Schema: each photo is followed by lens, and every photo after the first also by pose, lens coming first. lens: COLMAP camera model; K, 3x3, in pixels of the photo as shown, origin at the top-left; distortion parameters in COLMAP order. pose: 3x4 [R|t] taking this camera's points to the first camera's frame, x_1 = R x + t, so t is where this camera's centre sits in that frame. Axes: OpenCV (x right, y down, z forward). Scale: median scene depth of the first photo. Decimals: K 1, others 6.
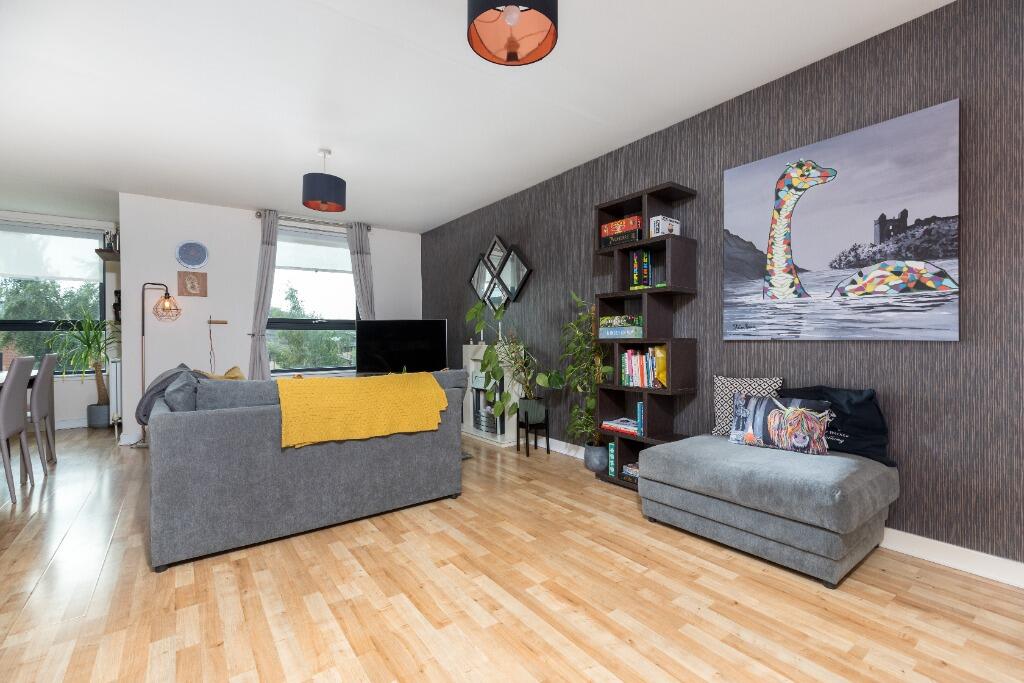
lens RADIAL K [[454.1, 0, 511.3], [0, 454.1, 339.0], [0, 0, 1]] dist [0.002512, 0.000235]
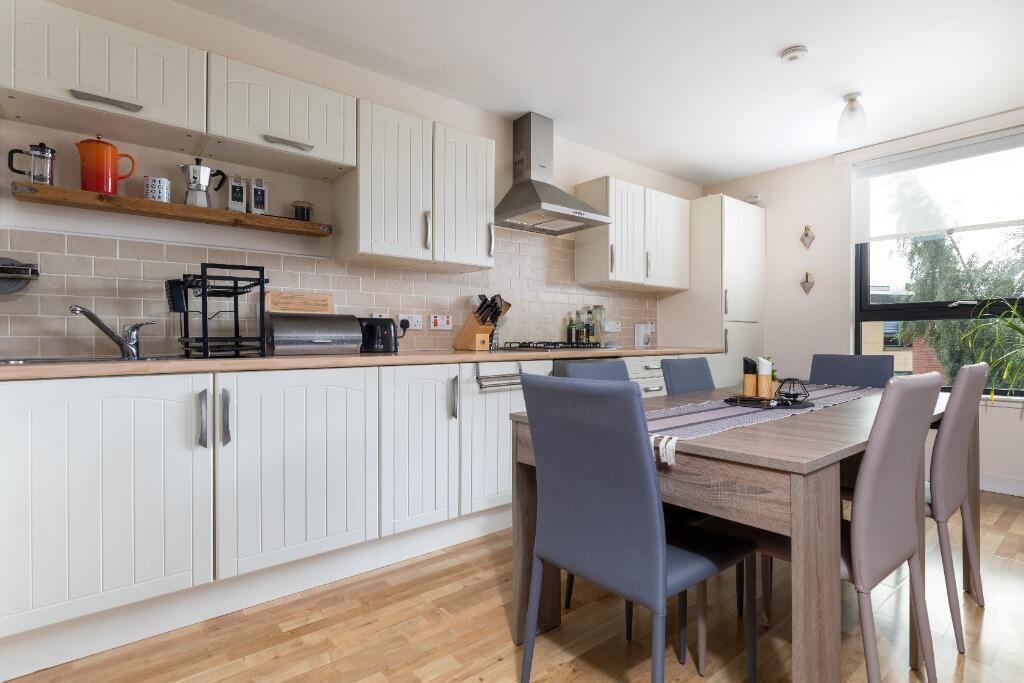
lens RADIAL K [[514.7, 0, 512.0], [0, 514.7, 341.5], [0, 0, 1]] dist [0.000275, 0.000262]
pose [[0.055344, 0.012434, -0.998390, -0.814895], [-0.000899, 0.999923, 0.012404, 0.007387], [0.998467, 0.000211, 0.055351, 0.794622]]
